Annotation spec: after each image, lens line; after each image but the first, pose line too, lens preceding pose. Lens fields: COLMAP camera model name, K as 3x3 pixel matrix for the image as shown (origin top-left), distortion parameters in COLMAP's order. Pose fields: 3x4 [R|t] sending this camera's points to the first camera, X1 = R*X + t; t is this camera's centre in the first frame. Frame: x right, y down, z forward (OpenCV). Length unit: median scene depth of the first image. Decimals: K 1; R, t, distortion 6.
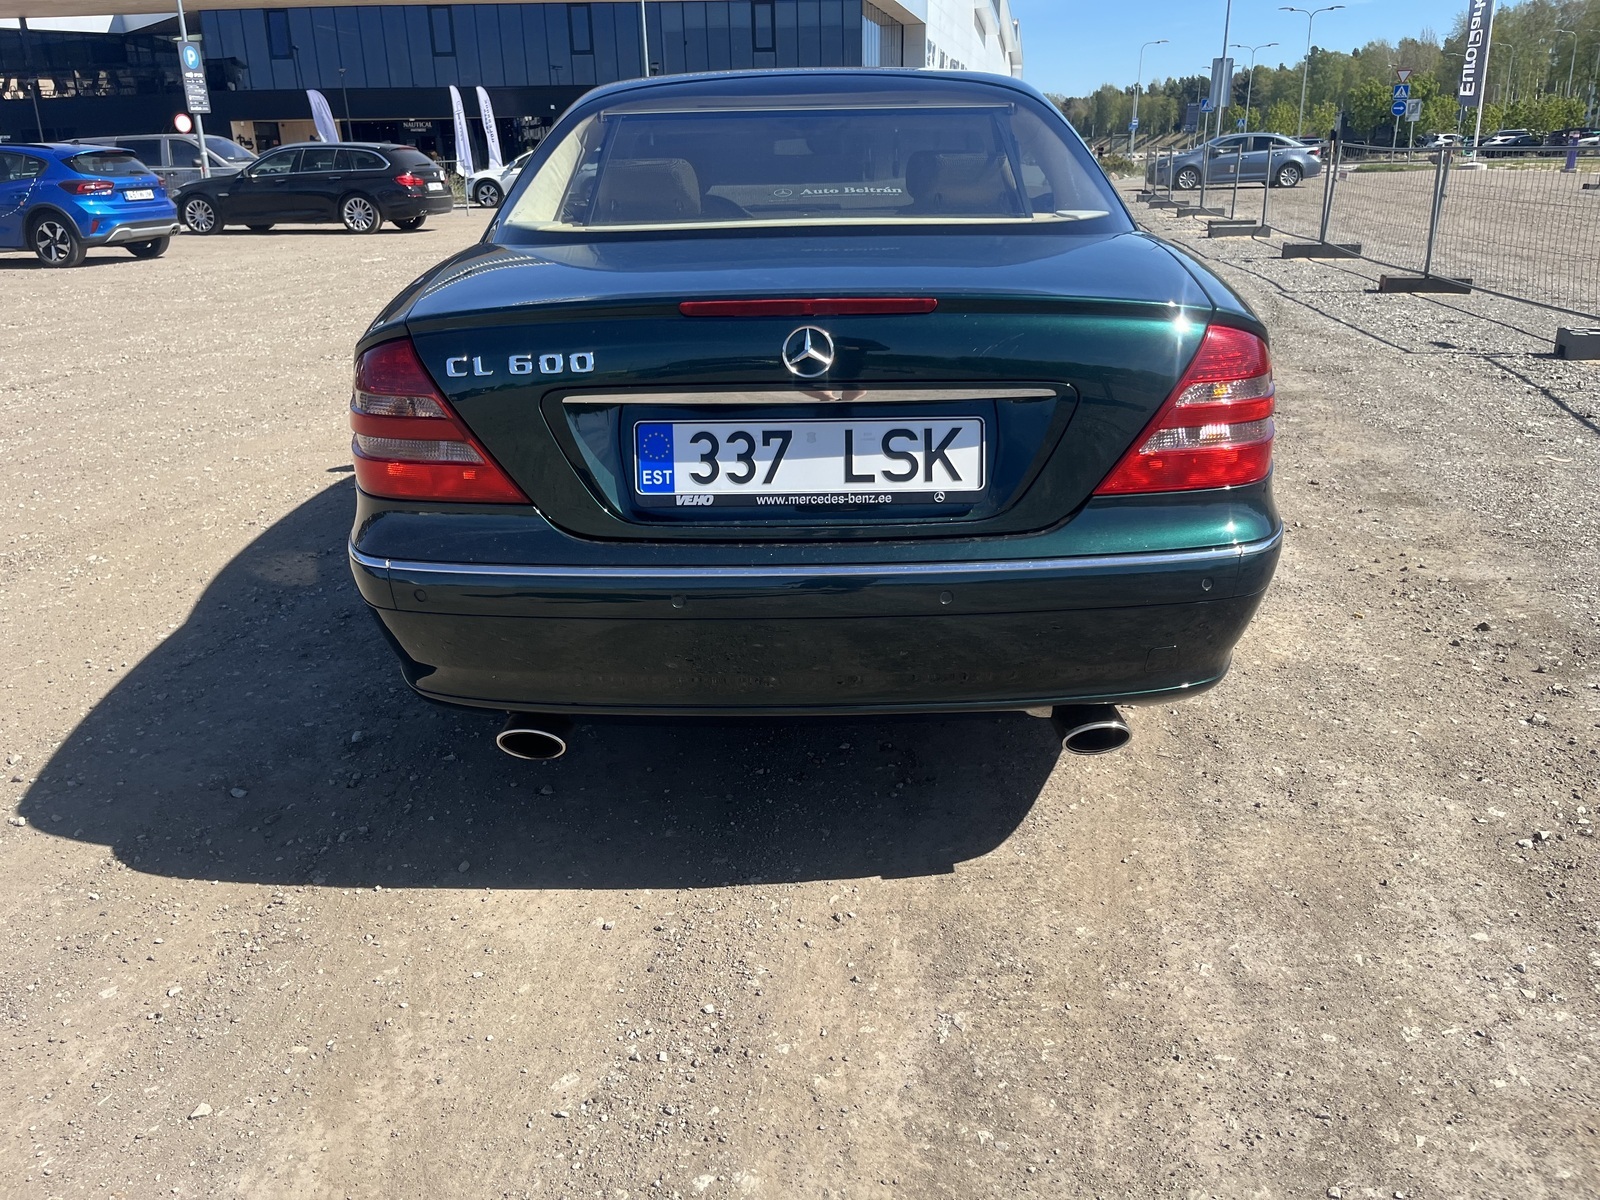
lens RADIAL K [[1224.7, 0, 800.0], [0, 1224.7, 600.0], [0, 0, 1]] dist [0.064374, -0.086074]
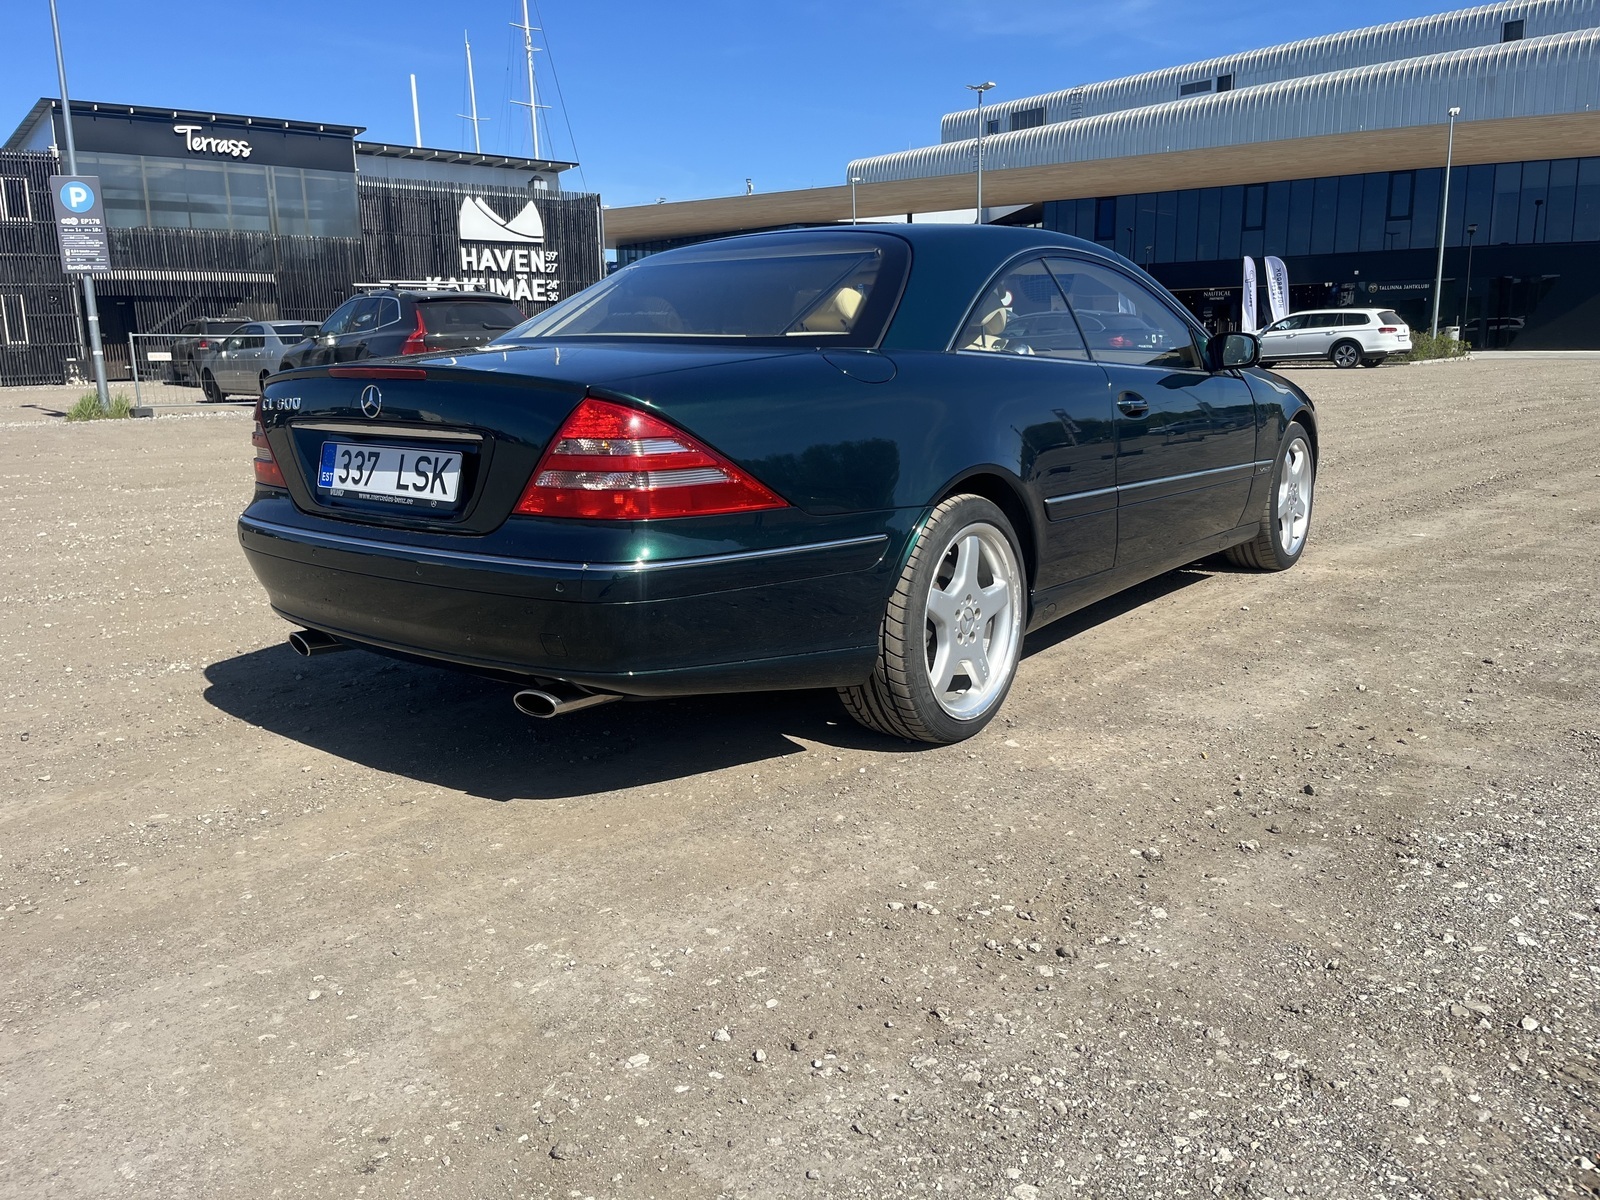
lens RADIAL K [[1224.7, 0, 800.0], [0, 1224.7, 600.0], [0, 0, 1]] dist [0.064374, -0.086074]
pose [[0.796173, 0.130095, -0.590917, 1.343791], [-0.203221, 0.977376, -0.058634, 0.025653], [0.569920, 0.166770, 0.804598, 0.086646]]
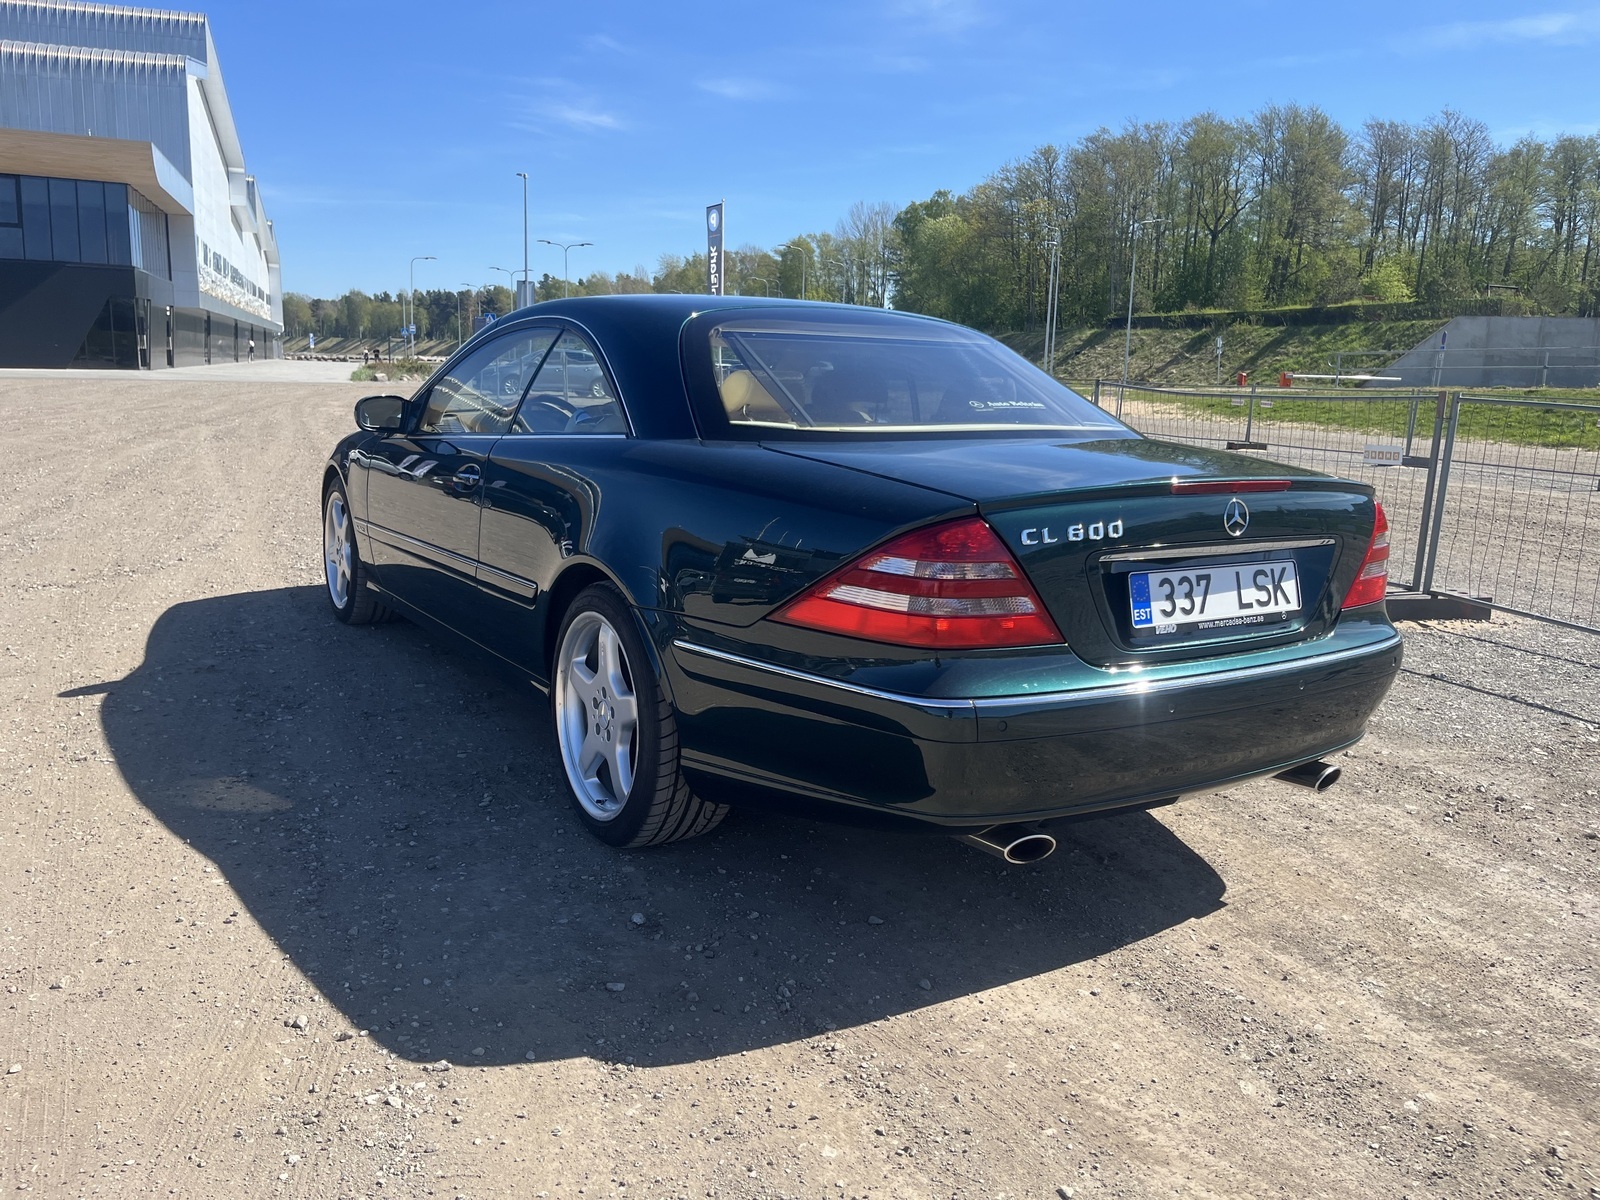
lens RADIAL K [[1224.7, 0, 800.0], [0, 1224.7, 600.0], [0, 0, 1]] dist [0.064374, -0.086074]
pose [[0.839670, -0.056581, 0.540141, -1.136060], [0.138053, 0.984126, -0.111519, -0.019047], [-0.525257, 0.168207, 0.834153, 0.092962]]
